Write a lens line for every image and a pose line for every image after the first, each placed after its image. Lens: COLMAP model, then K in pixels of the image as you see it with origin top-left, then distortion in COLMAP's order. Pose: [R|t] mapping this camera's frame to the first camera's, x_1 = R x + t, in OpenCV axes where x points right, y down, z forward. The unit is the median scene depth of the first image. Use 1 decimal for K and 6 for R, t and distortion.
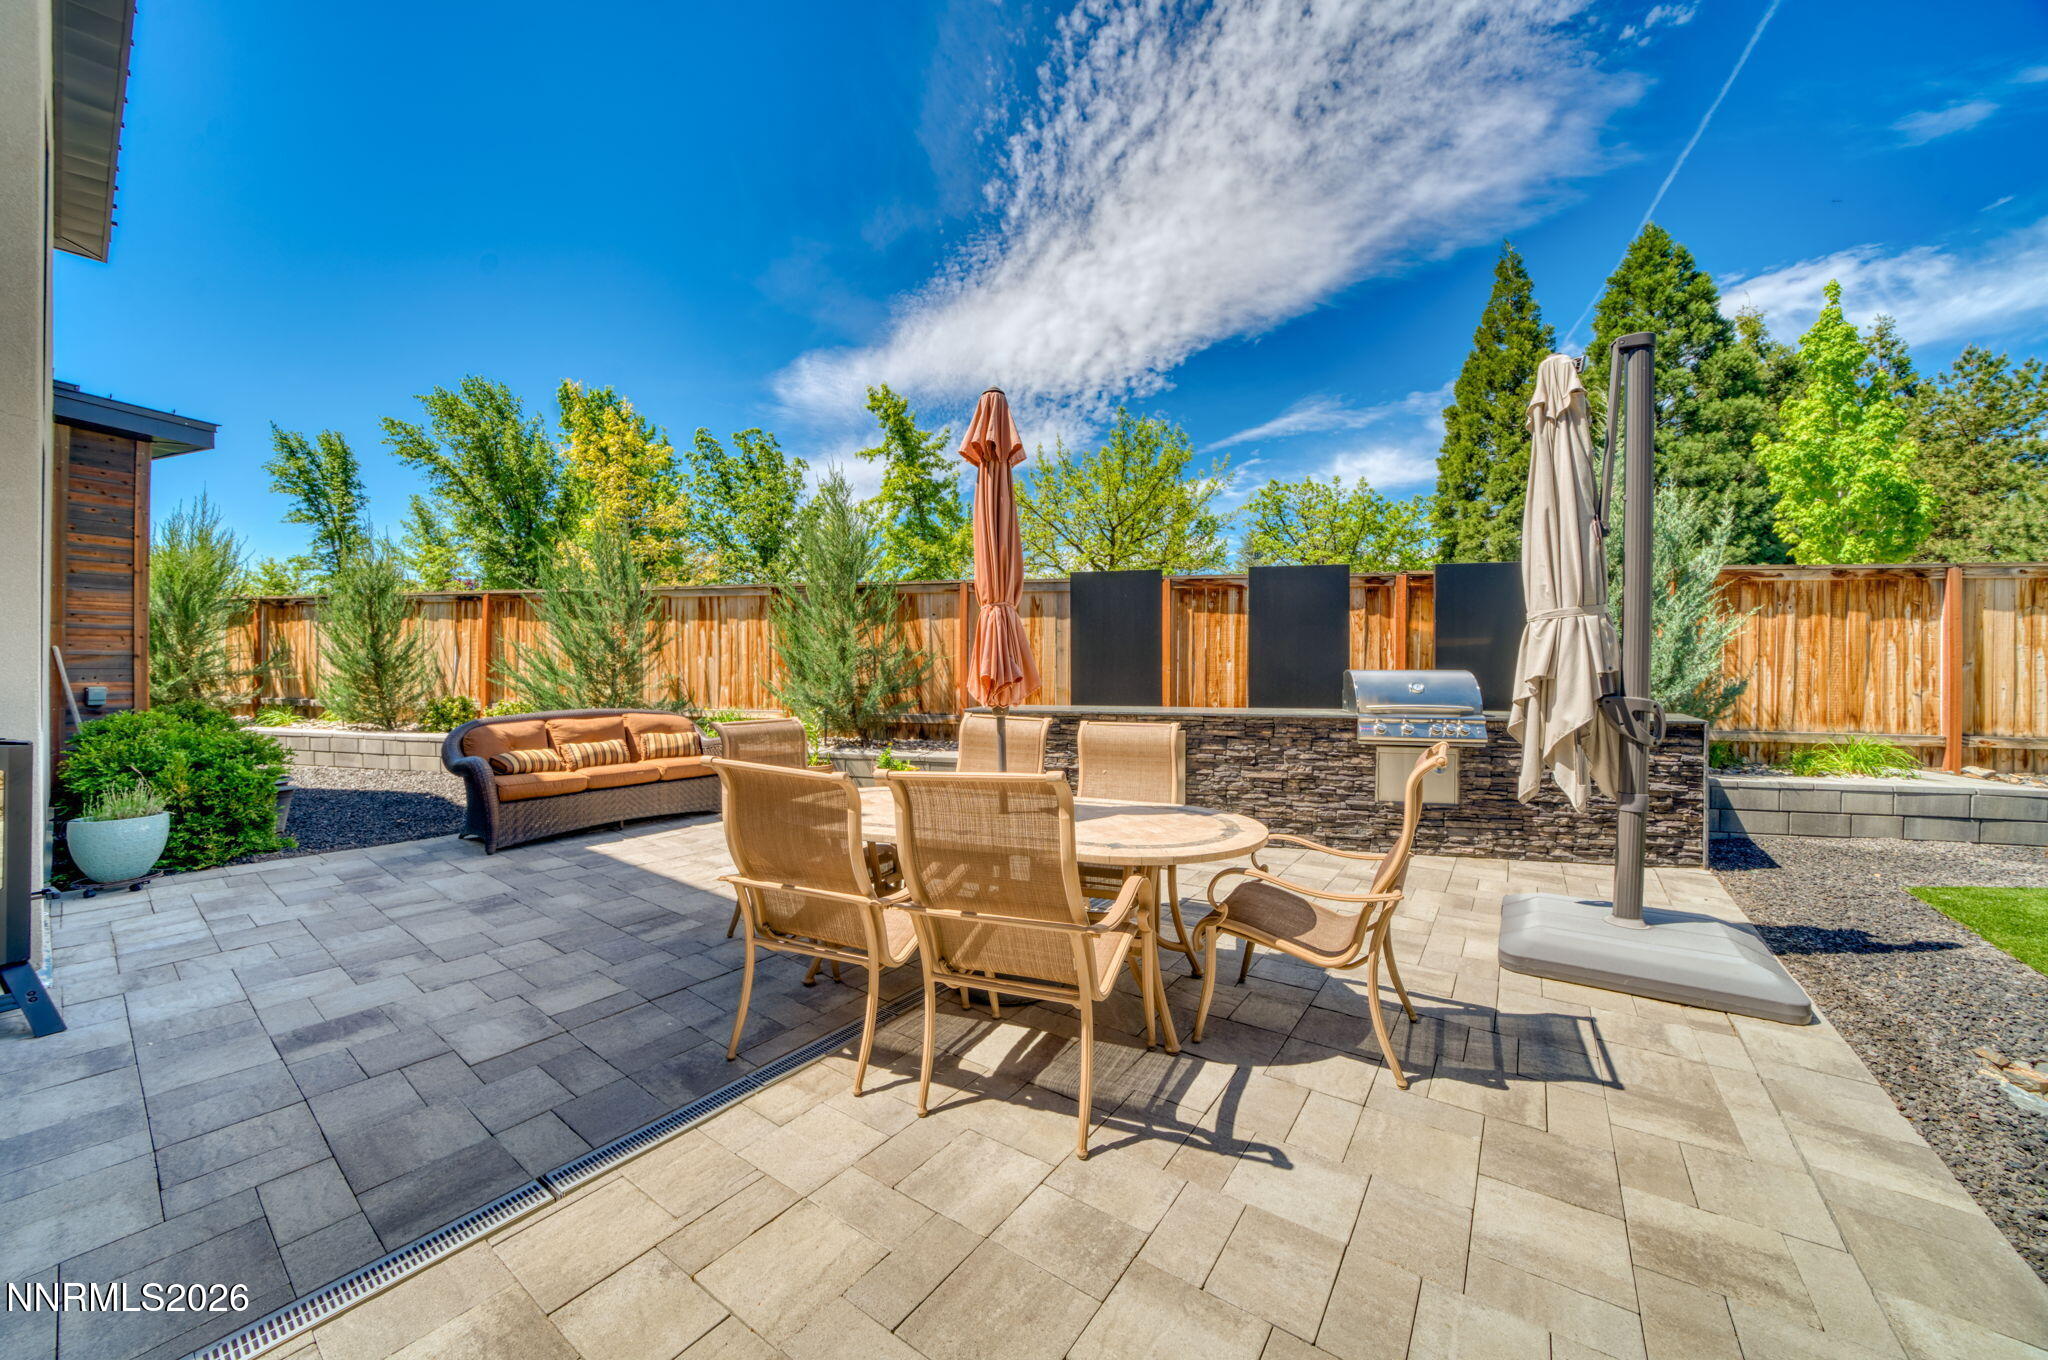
lens RADIAL K [[702.7, 0, 1010.2], [0, 702.7, 682.2], [0, 0, 1]] dist [-0.005817, 0.001793]
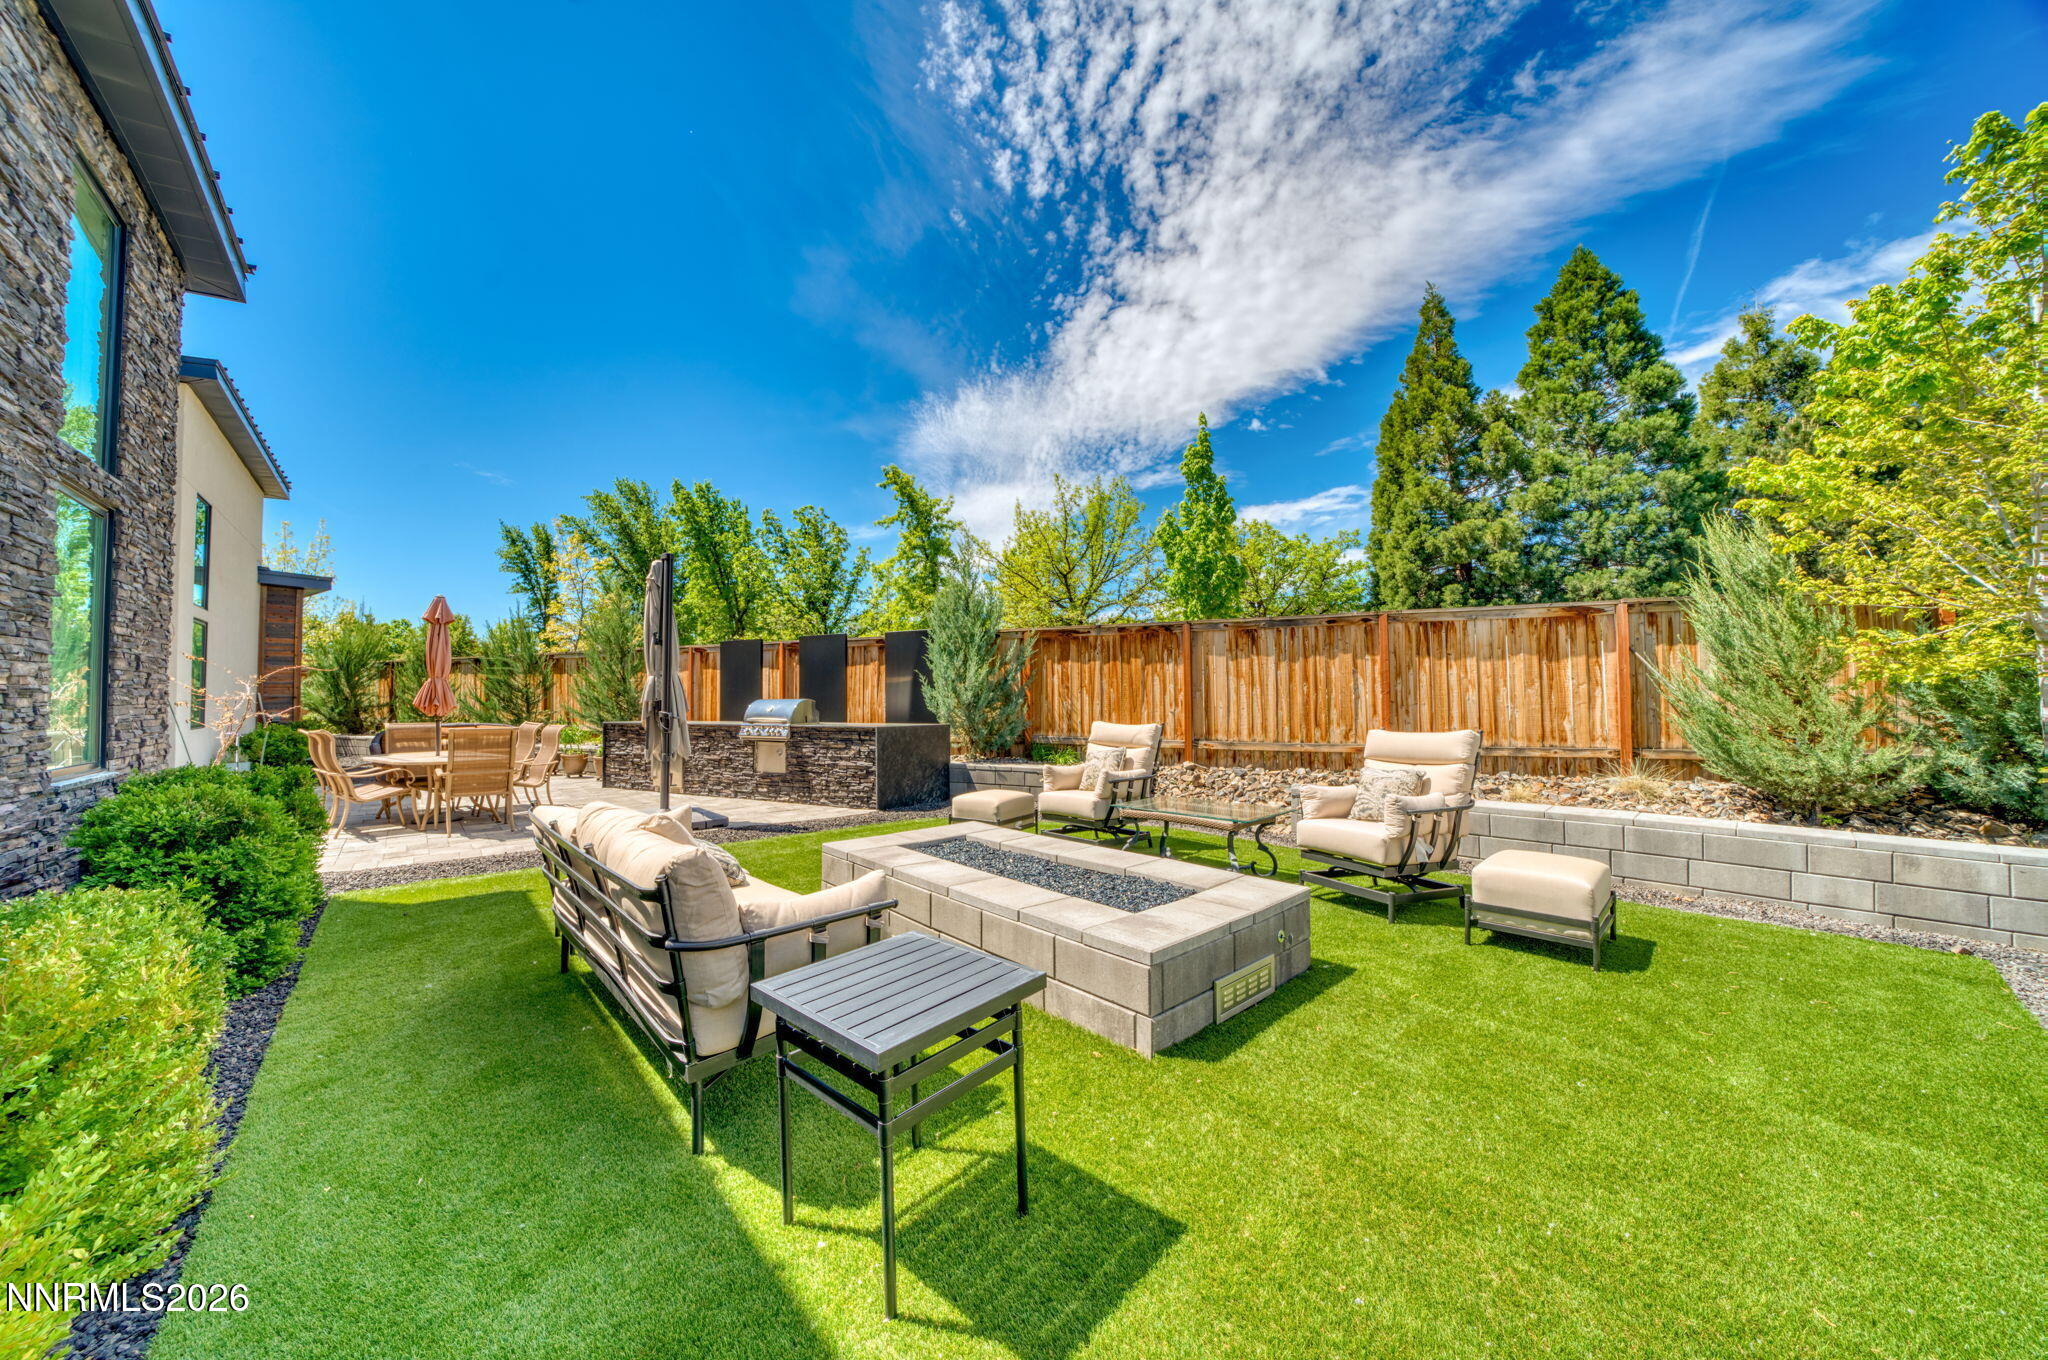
lens RADIAL K [[702.7, 0, 1014.8], [0, 702.7, 680.4], [0, 0, 1]] dist [-0.005817, 0.001793]
pose [[0.973774, -0.015179, -0.227012, 0.367141], [0.005563, 0.999062, -0.042939, 0.003716], [0.227451, 0.040550, 0.972945, -0.142997]]
